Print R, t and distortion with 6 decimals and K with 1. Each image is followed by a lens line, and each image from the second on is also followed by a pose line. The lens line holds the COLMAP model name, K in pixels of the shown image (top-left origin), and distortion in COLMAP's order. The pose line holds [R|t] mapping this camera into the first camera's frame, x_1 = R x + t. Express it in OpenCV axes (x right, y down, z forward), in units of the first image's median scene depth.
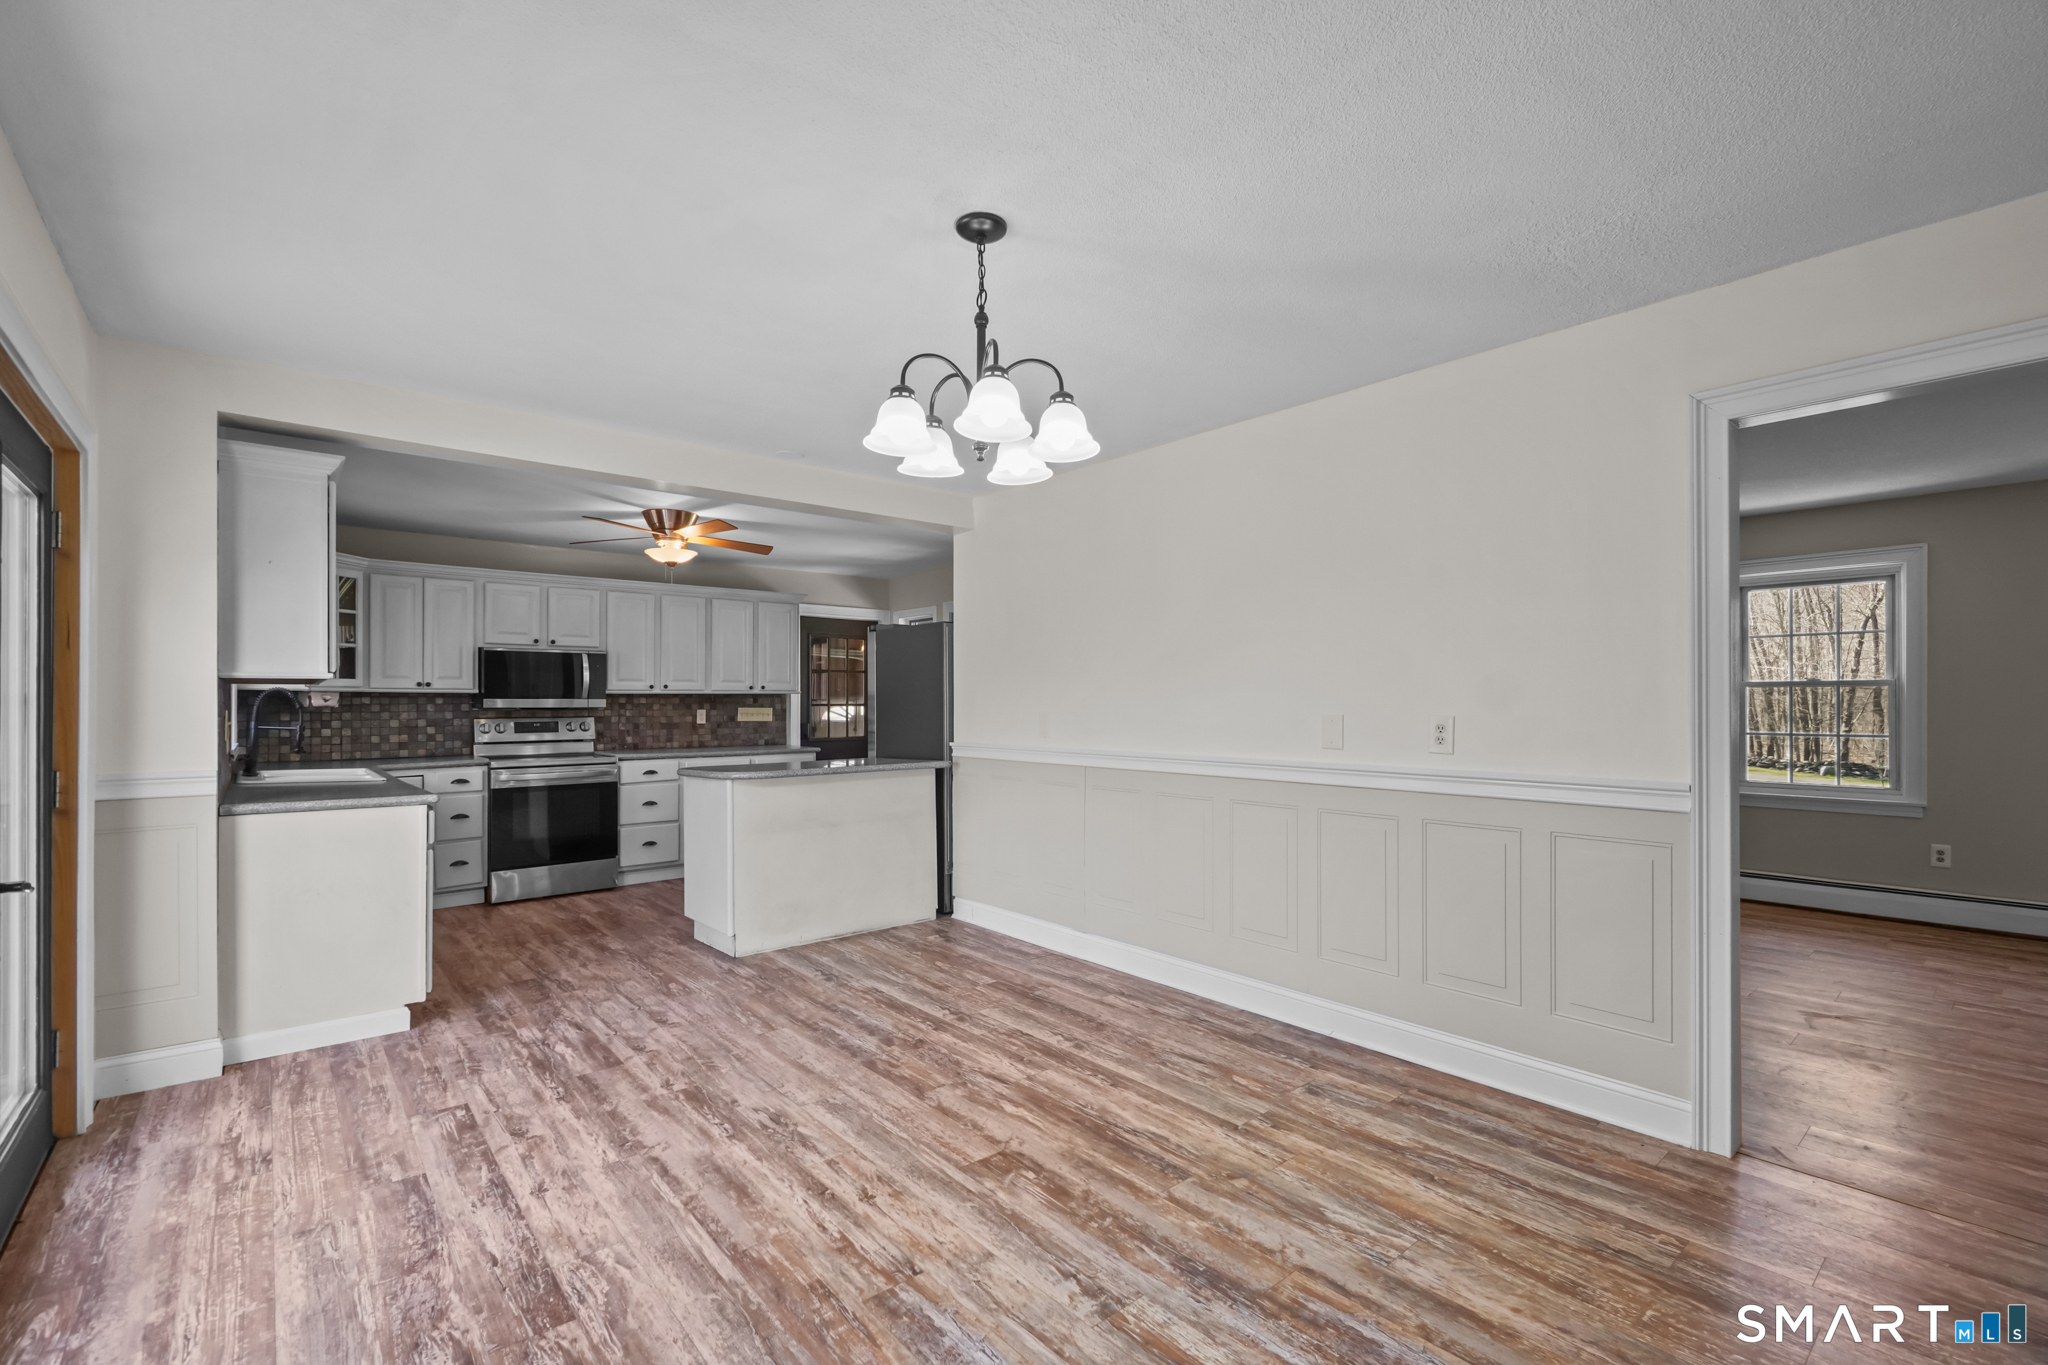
lens RADIAL K [[891.8, 0, 1022.2], [0, 891.8, 693.7], [0, 0, 1]] dist [-0.002801, -0.000370]
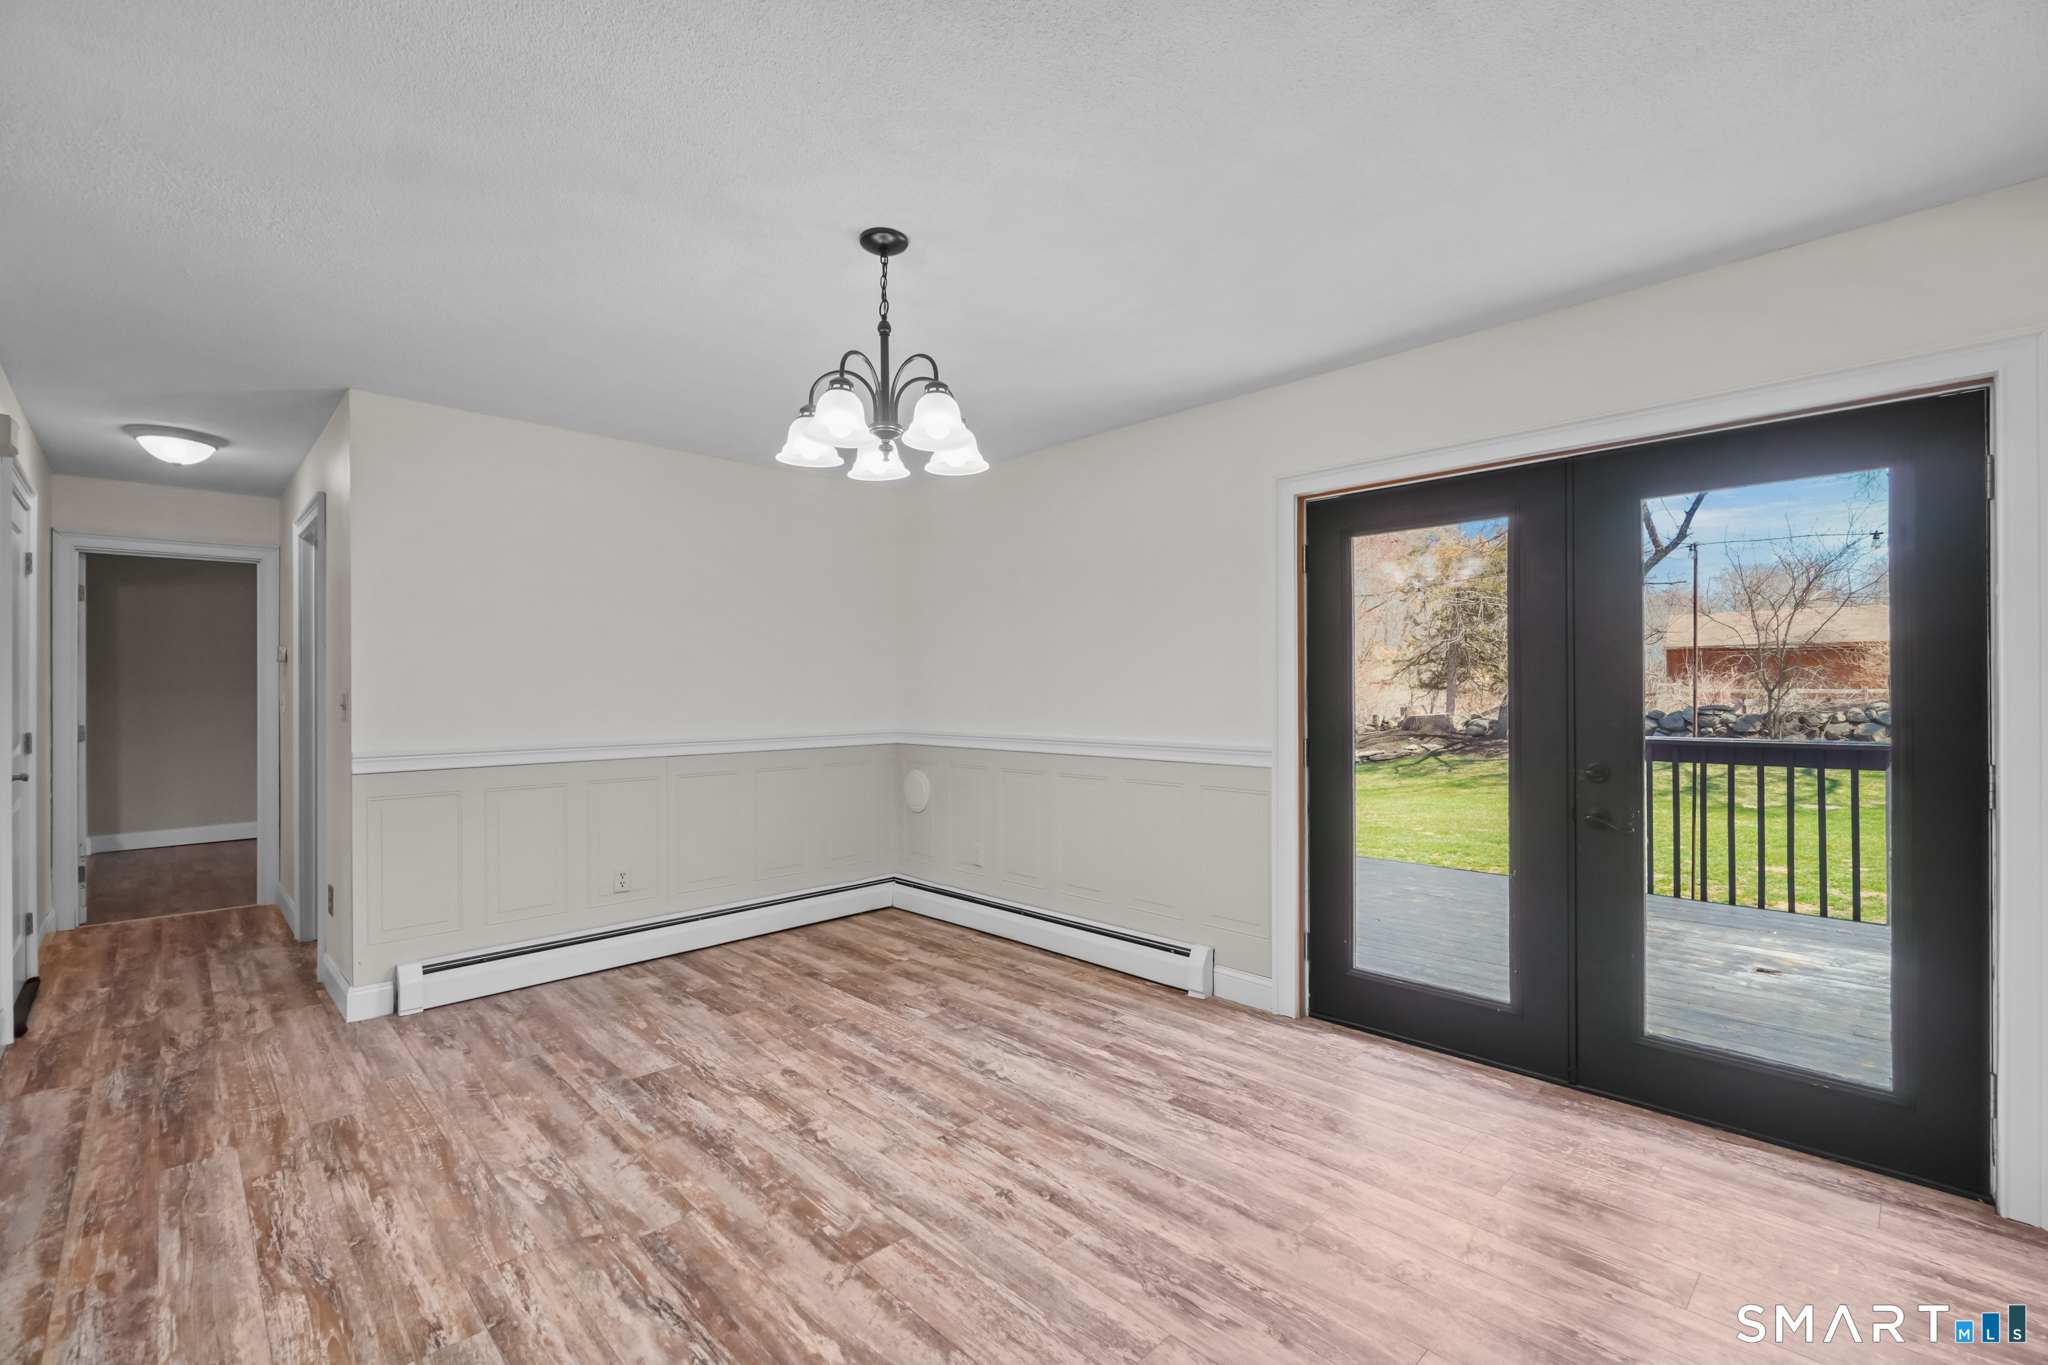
lens RADIAL K [[891.8, 0, 1022.2], [0, 891.8, 693.7], [0, 0, 1]] dist [-0.002801, -0.000370]
pose [[-0.997724, 0.005231, -0.067234, -0.105810], [0.005824, 0.999946, -0.008628, 0.019326], [0.067185, -0.009000, -0.997700, 1.610235]]
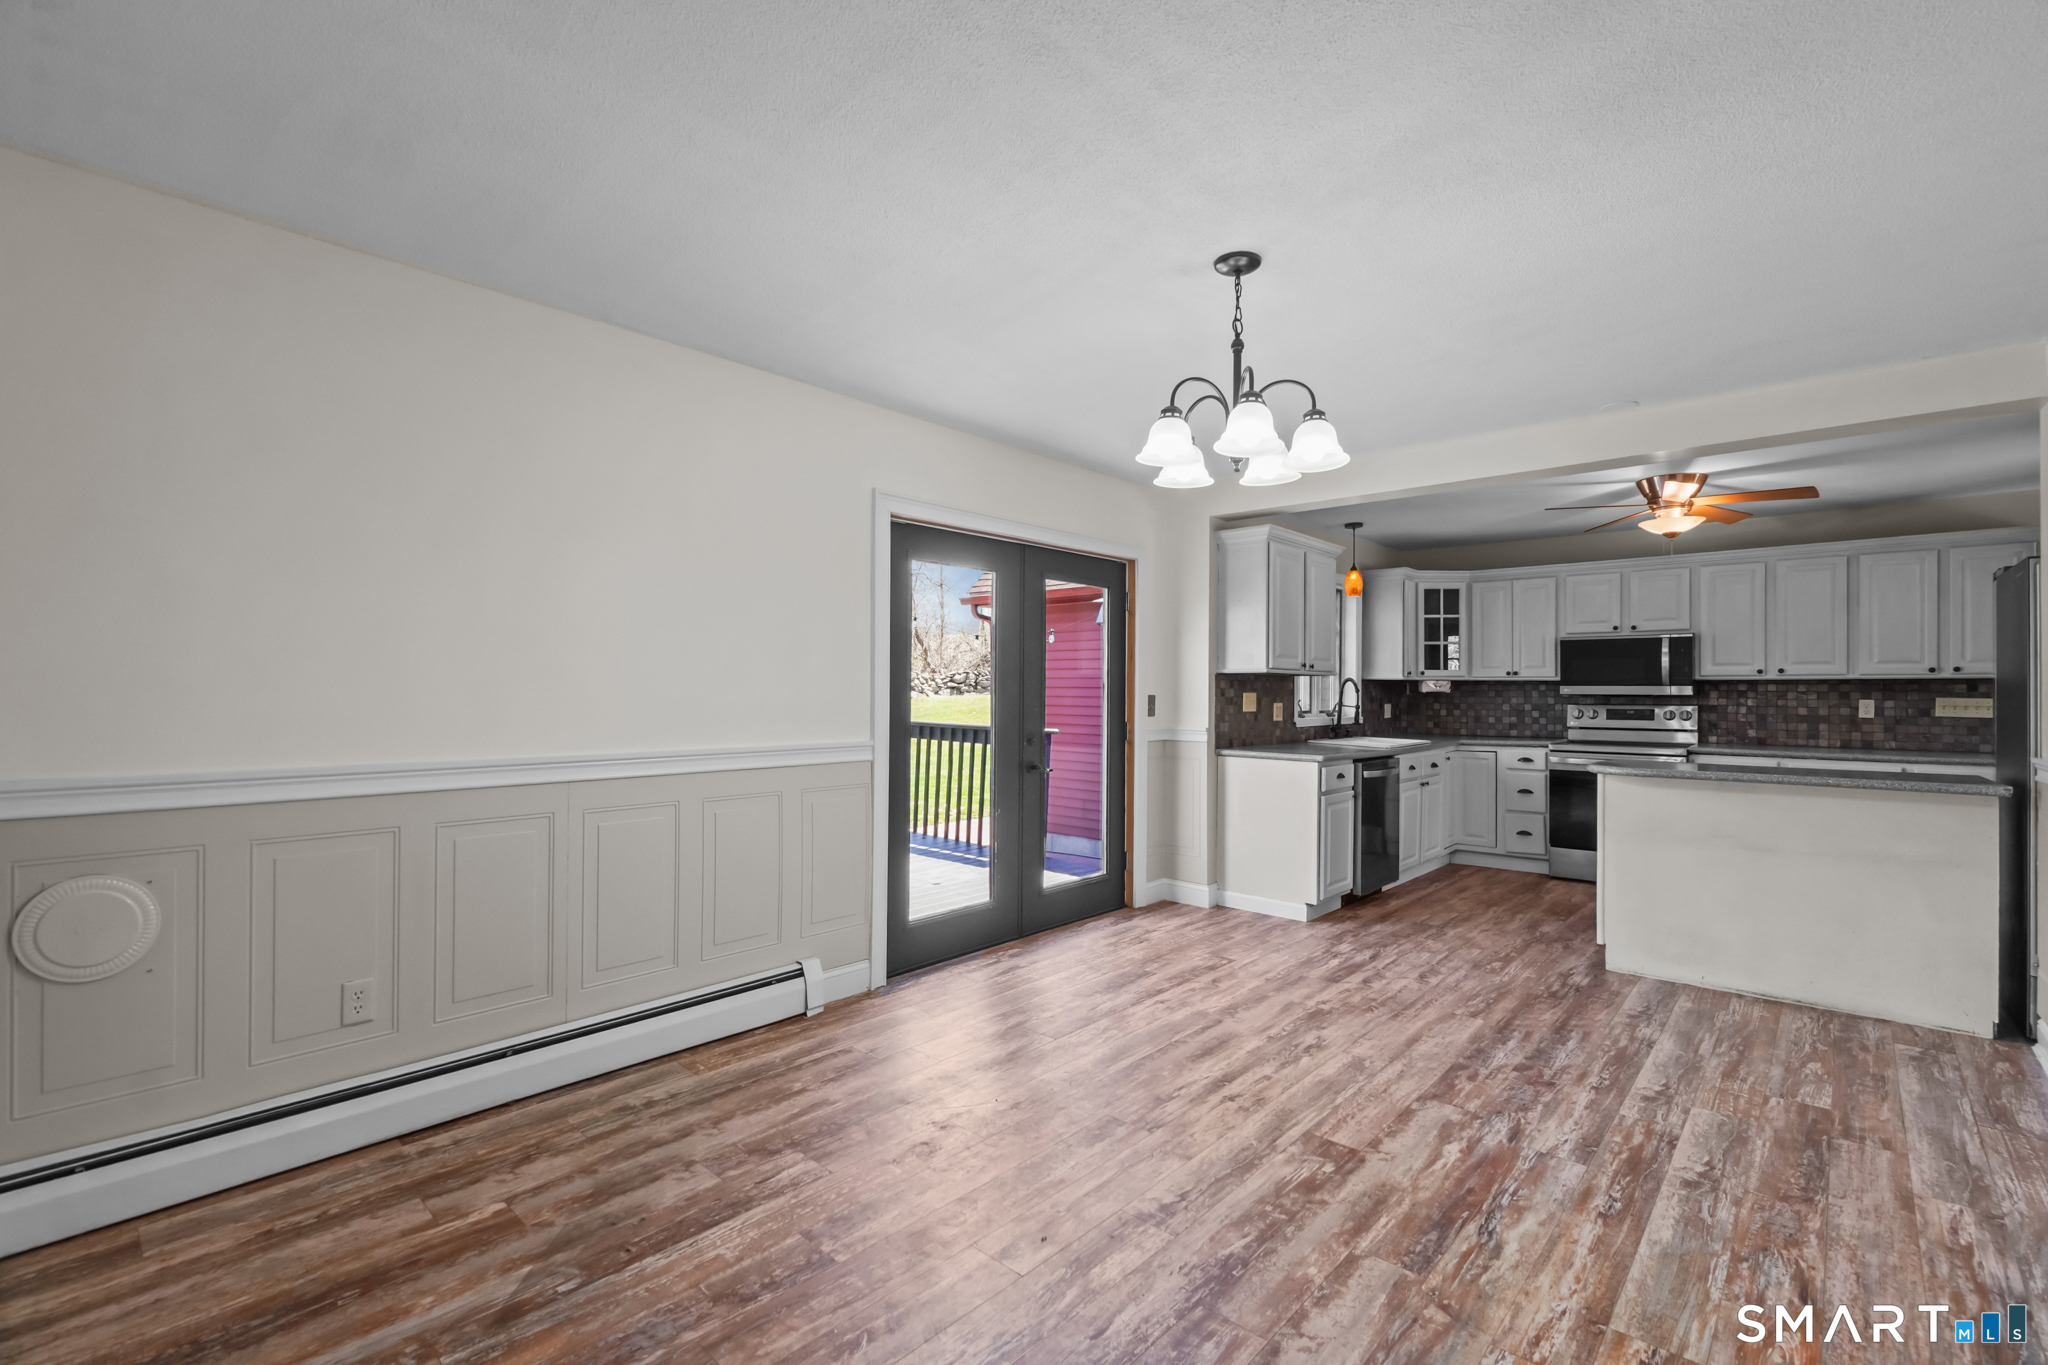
lens RADIAL K [[904.9, 0, 1024.0], [0, 904.9, 682.5], [0, 0, 1]] dist [-0.000738, -0.001165]
pose [[0.128337, -0.004778, -0.991719, 0.816105], [0.005748, 0.999975, -0.004074, 0.005195], [0.991714, -0.005177, 0.128361, 0.462237]]
